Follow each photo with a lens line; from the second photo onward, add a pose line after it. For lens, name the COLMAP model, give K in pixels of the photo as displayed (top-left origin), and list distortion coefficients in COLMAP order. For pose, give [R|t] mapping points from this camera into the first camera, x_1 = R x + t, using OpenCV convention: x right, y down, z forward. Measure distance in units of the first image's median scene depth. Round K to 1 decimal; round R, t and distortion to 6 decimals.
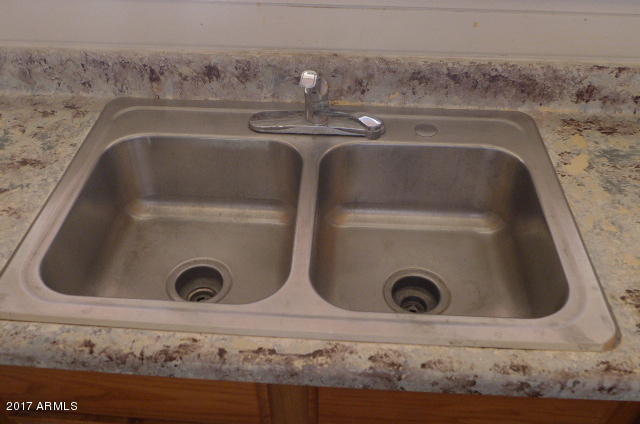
lens RADIAL K [[579.2, 0, 320.0], [0, 579.2, 212.0], [0, 0, 1]] dist [0.000112, -0.001545]
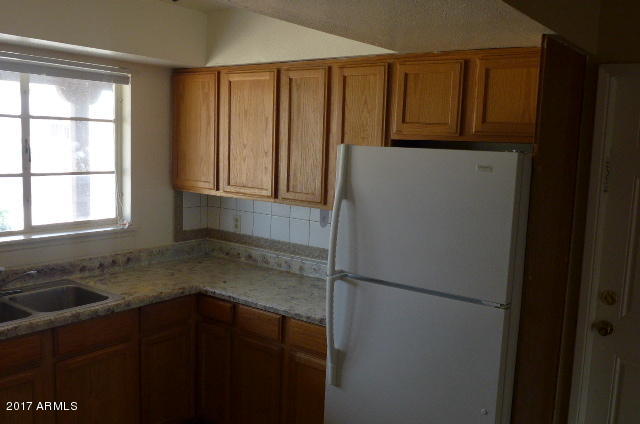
lens RADIAL K [[579.2, 0, 320.0], [0, 579.2, 212.0], [0, 0, 1]] dist [0.000112, -0.001545]
pose [[0.557483, -0.081240, 0.826204, -1.495512], [0.521703, 0.808427, -0.272529, 1.159057], [-0.645785, 0.582963, 0.493067, -1.644272]]
